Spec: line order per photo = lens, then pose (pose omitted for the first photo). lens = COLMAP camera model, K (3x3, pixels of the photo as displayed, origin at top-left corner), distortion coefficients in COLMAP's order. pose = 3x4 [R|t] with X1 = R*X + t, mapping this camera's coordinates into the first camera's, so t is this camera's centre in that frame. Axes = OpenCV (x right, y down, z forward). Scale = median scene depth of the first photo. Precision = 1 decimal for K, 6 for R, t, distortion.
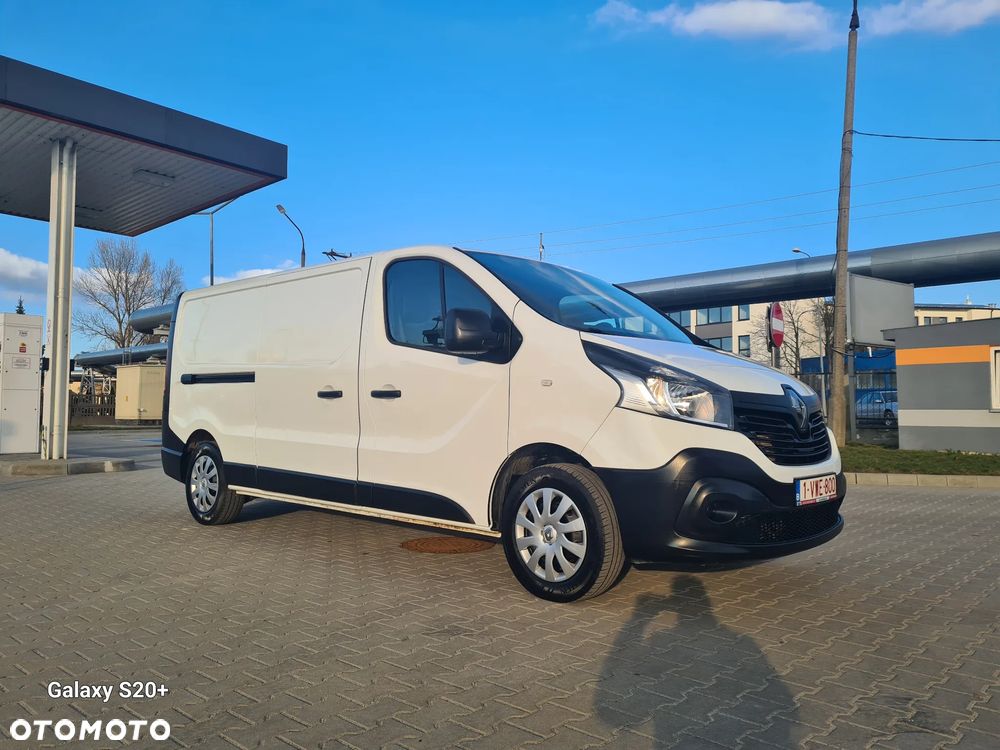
lens RADIAL K [[741.2, 0, 508.1], [0, 741.2, 370.5], [0, 0, 1]] dist [0.052232, -0.036440]
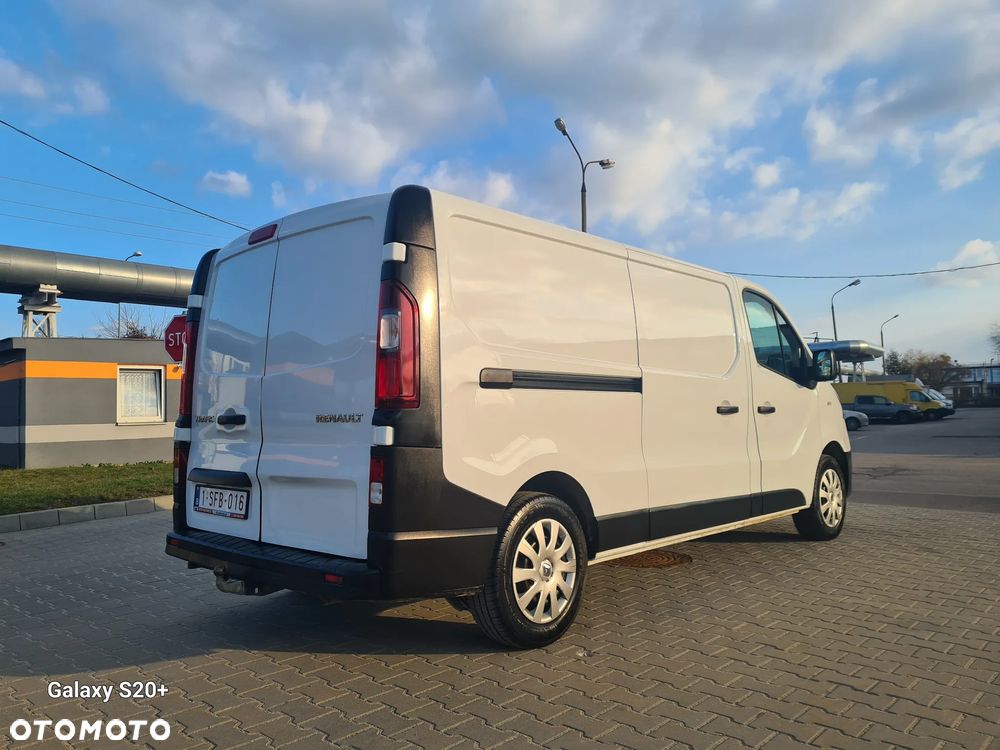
lens RADIAL K [[740.4, 0, 483.8], [0, 740.4, 372.6], [0, 0, 1]] dist [0.058718, -0.046586]
pose [[0.033495, 0.049361, 0.998219, -1.267108], [-0.033230, 0.998282, -0.048249, 0.042754], [-0.998886, -0.031555, 0.035078, 1.351446]]
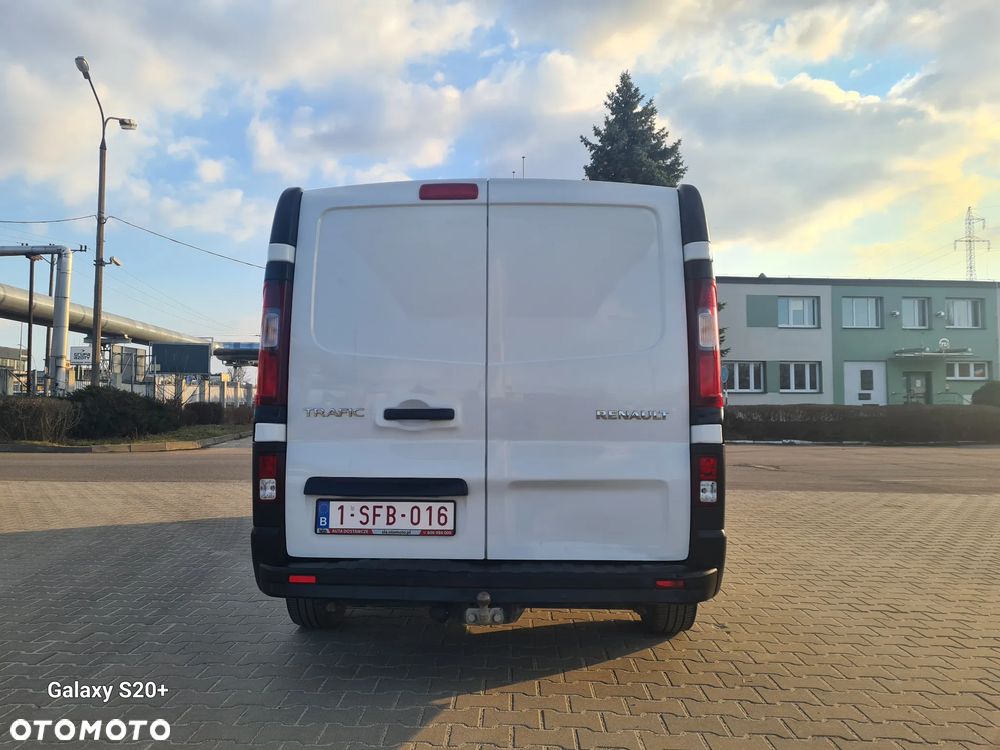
lens RADIAL K [[740.4, 0, 483.8], [0, 740.4, 372.6], [0, 0, 1]] dist [0.058718, -0.046586]
pose [[-0.635980, 0.024107, 0.771329, -1.011682], [-0.048574, 0.996279, -0.071188, 0.070297], [-0.770175, -0.082741, -0.632443, 1.986220]]
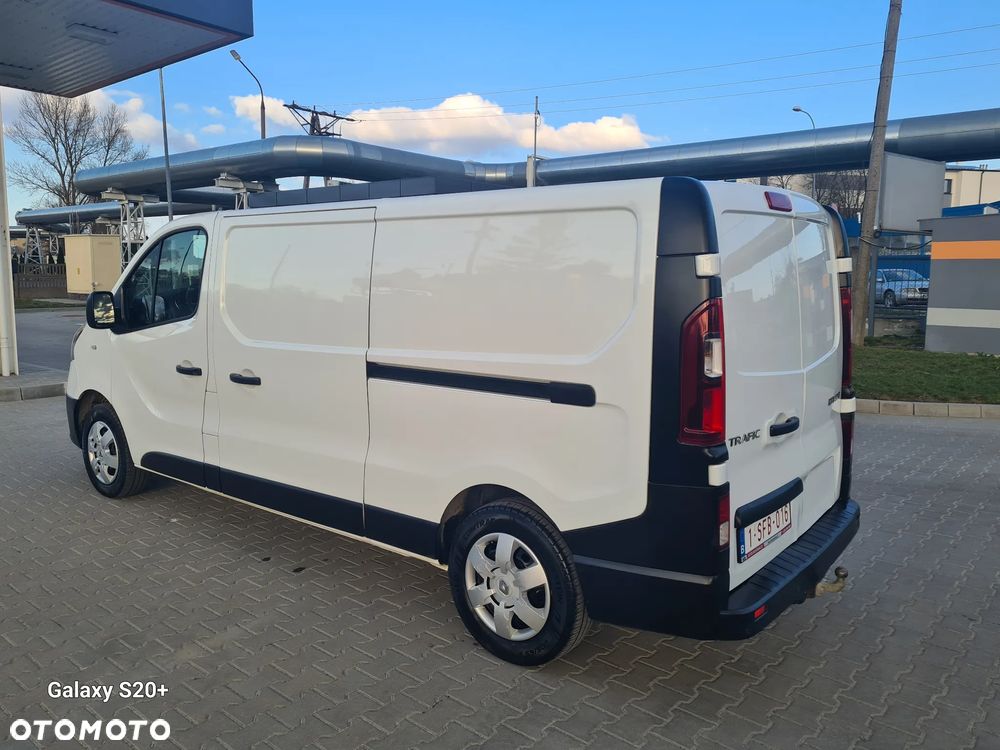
lens RADIAL K [[741.2, 0, 508.1], [0, 741.2, 370.5], [0, 0, 1]] dist [0.052232, -0.036440]
pose [[-0.999004, -0.009964, -0.043493, -0.236951], [-0.013653, 0.996255, 0.085376, -0.036464], [0.042479, 0.085885, -0.995399, 2.266687]]
